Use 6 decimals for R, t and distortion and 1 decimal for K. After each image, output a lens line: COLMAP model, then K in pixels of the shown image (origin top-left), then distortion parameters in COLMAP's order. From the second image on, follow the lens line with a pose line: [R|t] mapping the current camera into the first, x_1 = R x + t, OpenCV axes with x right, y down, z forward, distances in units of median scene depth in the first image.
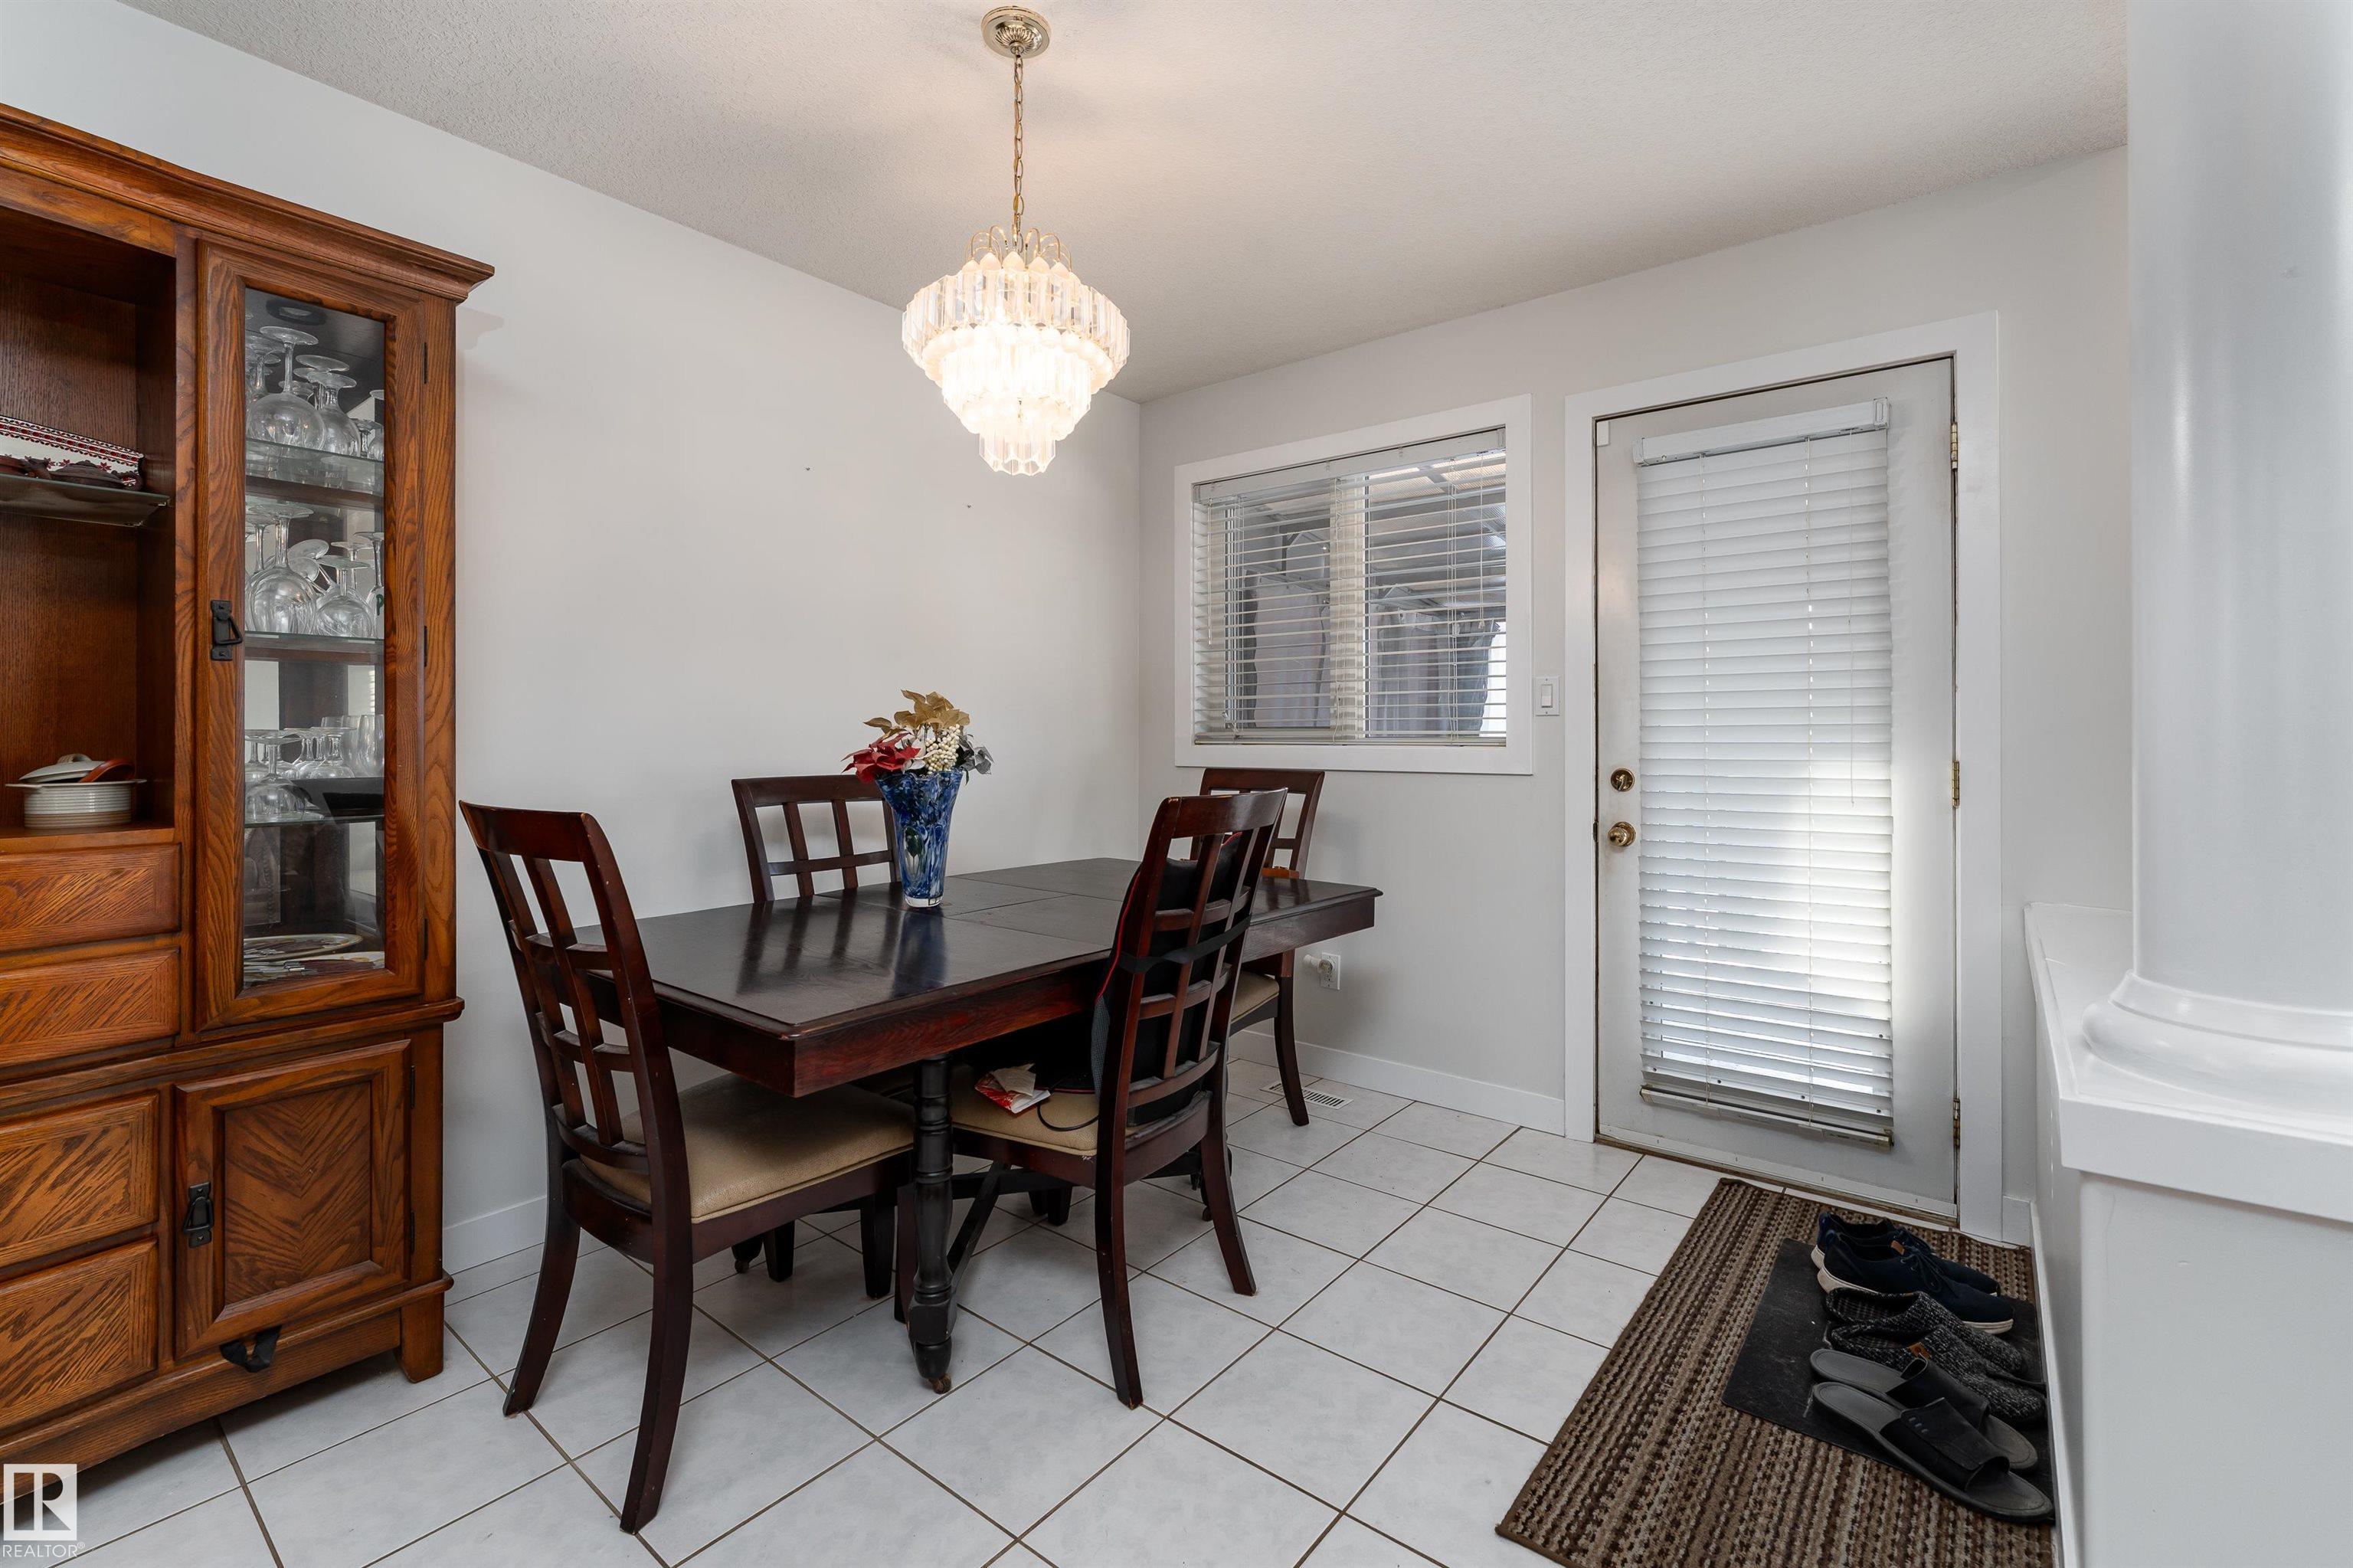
lens RADIAL K [[1023.4, 0, 1171.3], [0, 1023.4, 726.6], [0, 0, 1]] dist [0.000630, -0.000032]
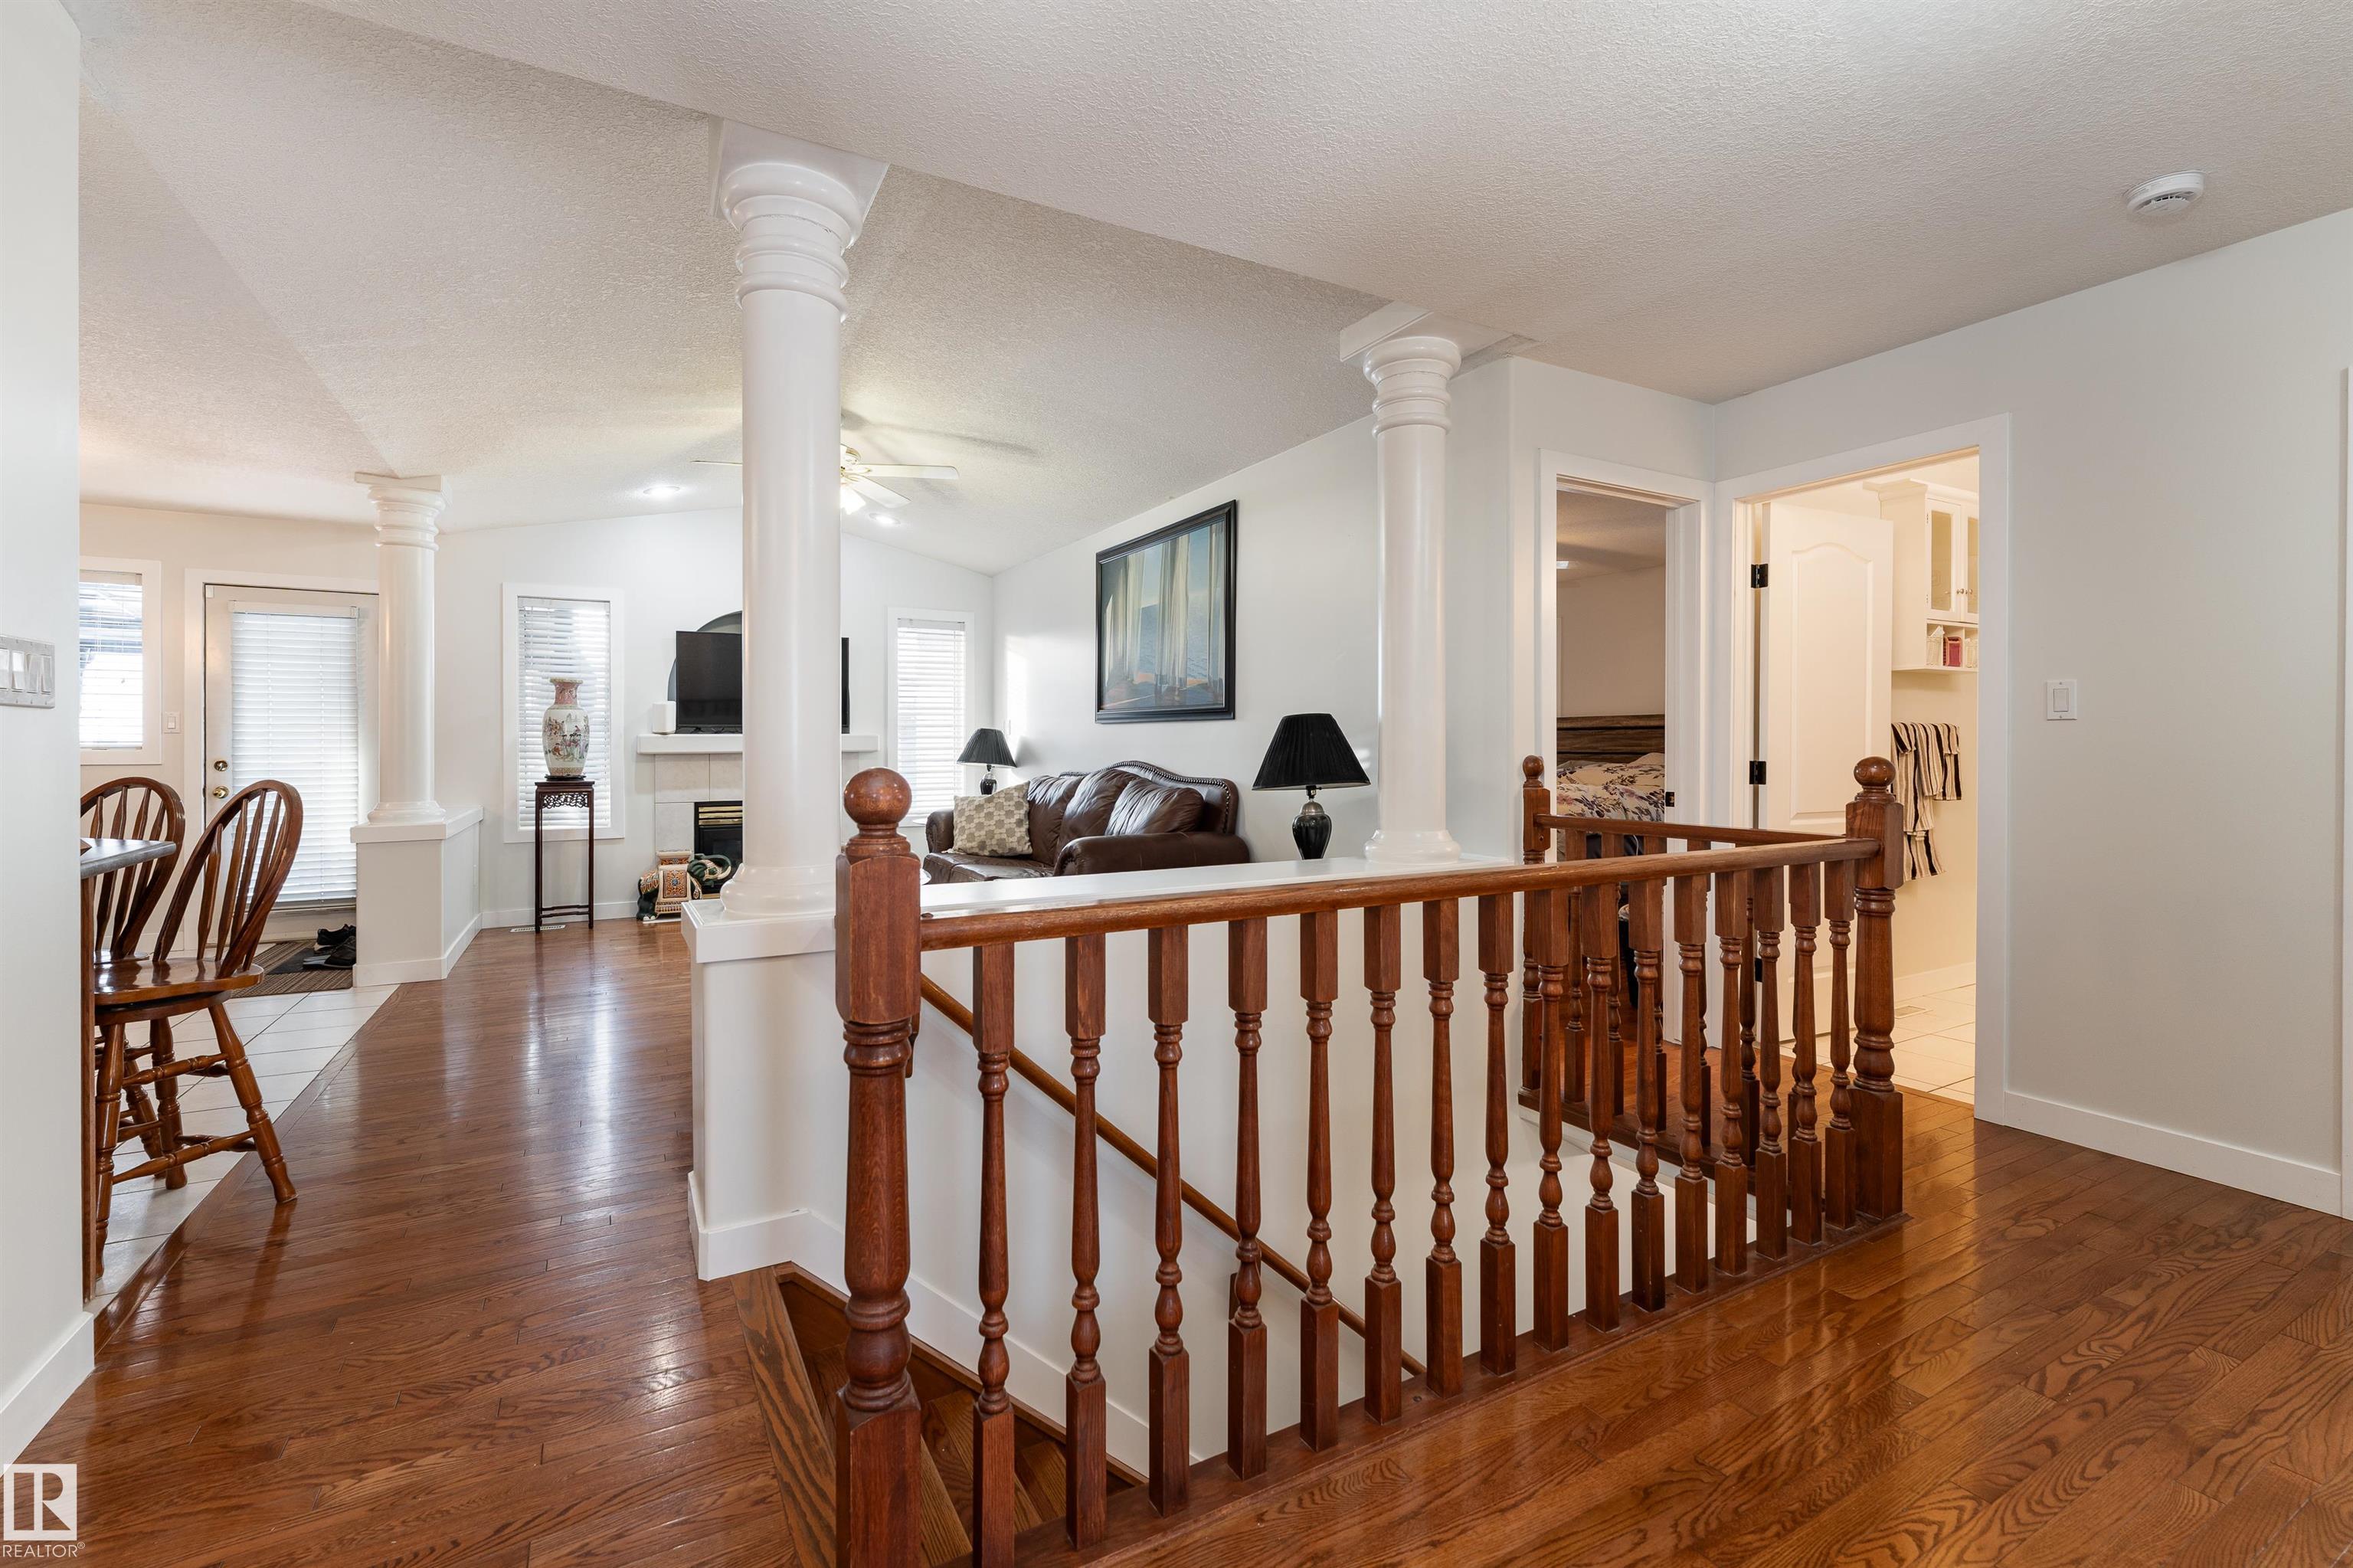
lens RADIAL K [[1012.5, 0, 1168.2], [0, 1012.5, 747.7], [0, 0, 1]] dist [-0.003464, 0.000394]
pose [[0.383125, -0.003477, 0.923690, -1.054328], [-0.008953, 0.999932, 0.007477, -0.022639], [-0.923653, -0.011135, 0.383068, -2.298188]]
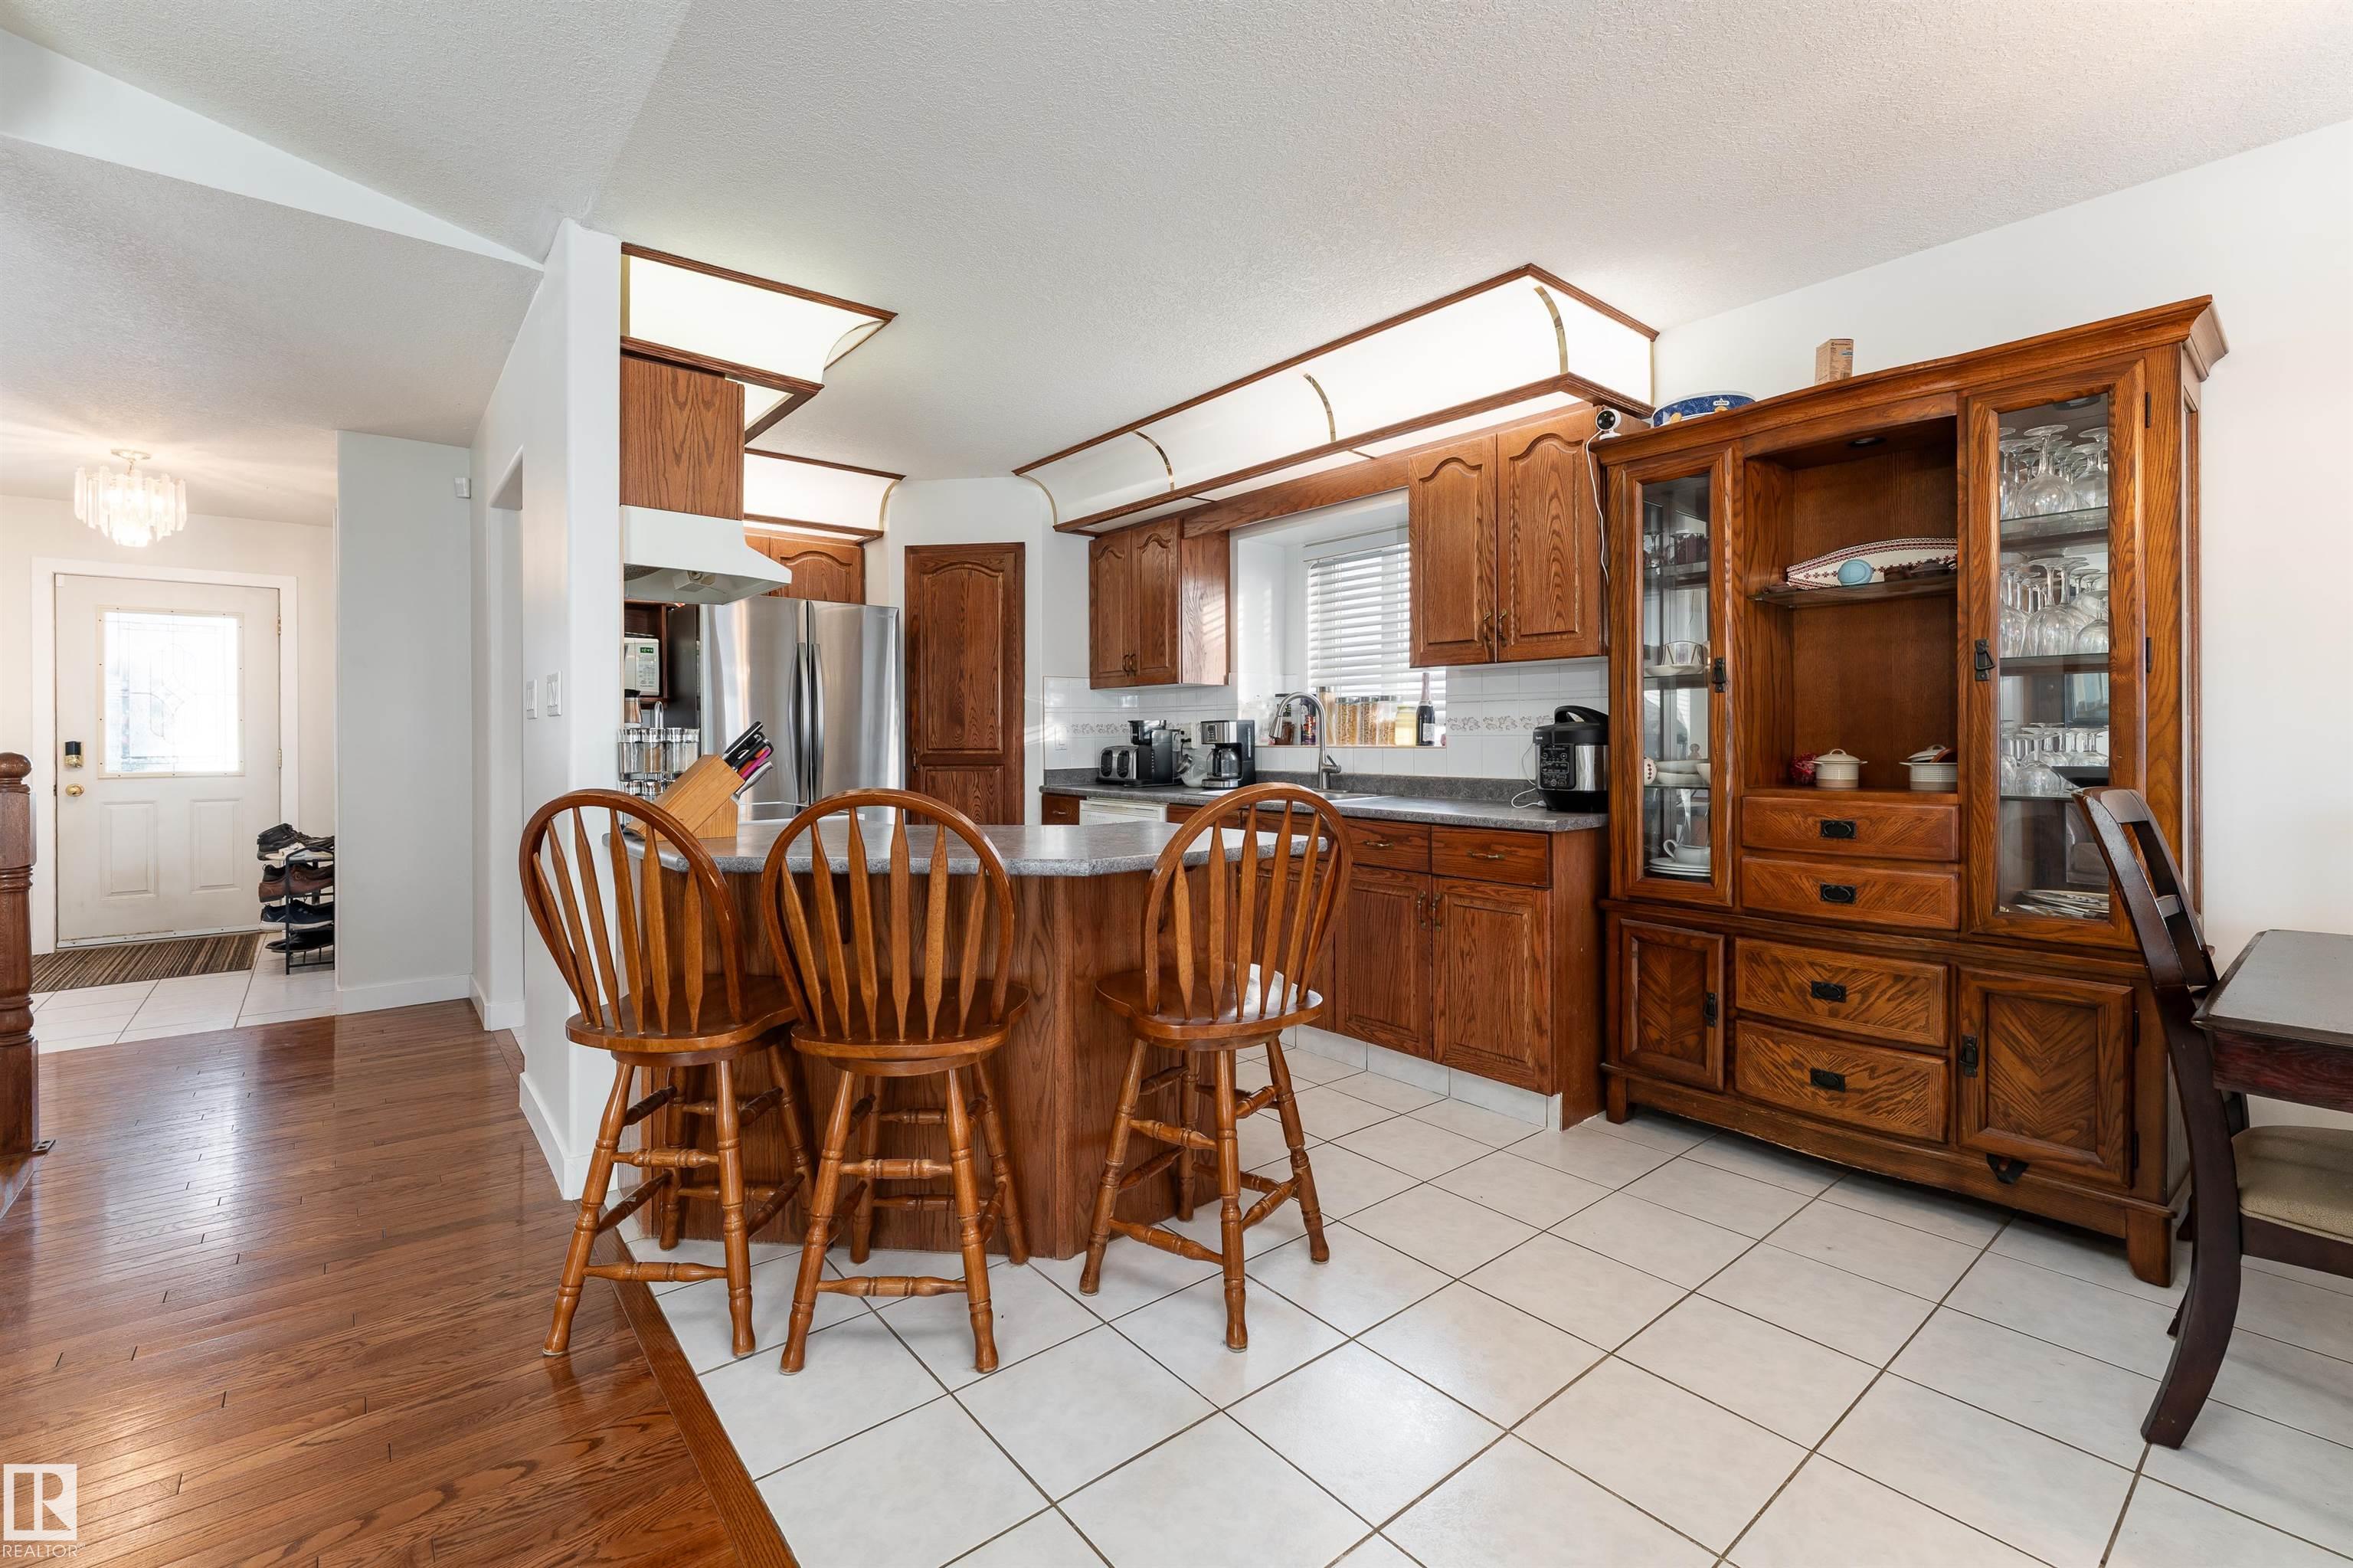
lens RADIAL K [[1020.1, 0, 1157.5], [0, 1020.1, 738.8], [0, 0, 1]] dist [0.001218, 0.000131]
pose [[-0.212654, 0.001180, -0.977127, 0.630197], [0.012223, 0.999924, -0.001453, 0.004575], [0.977051, -0.012252, -0.212652, 0.143829]]
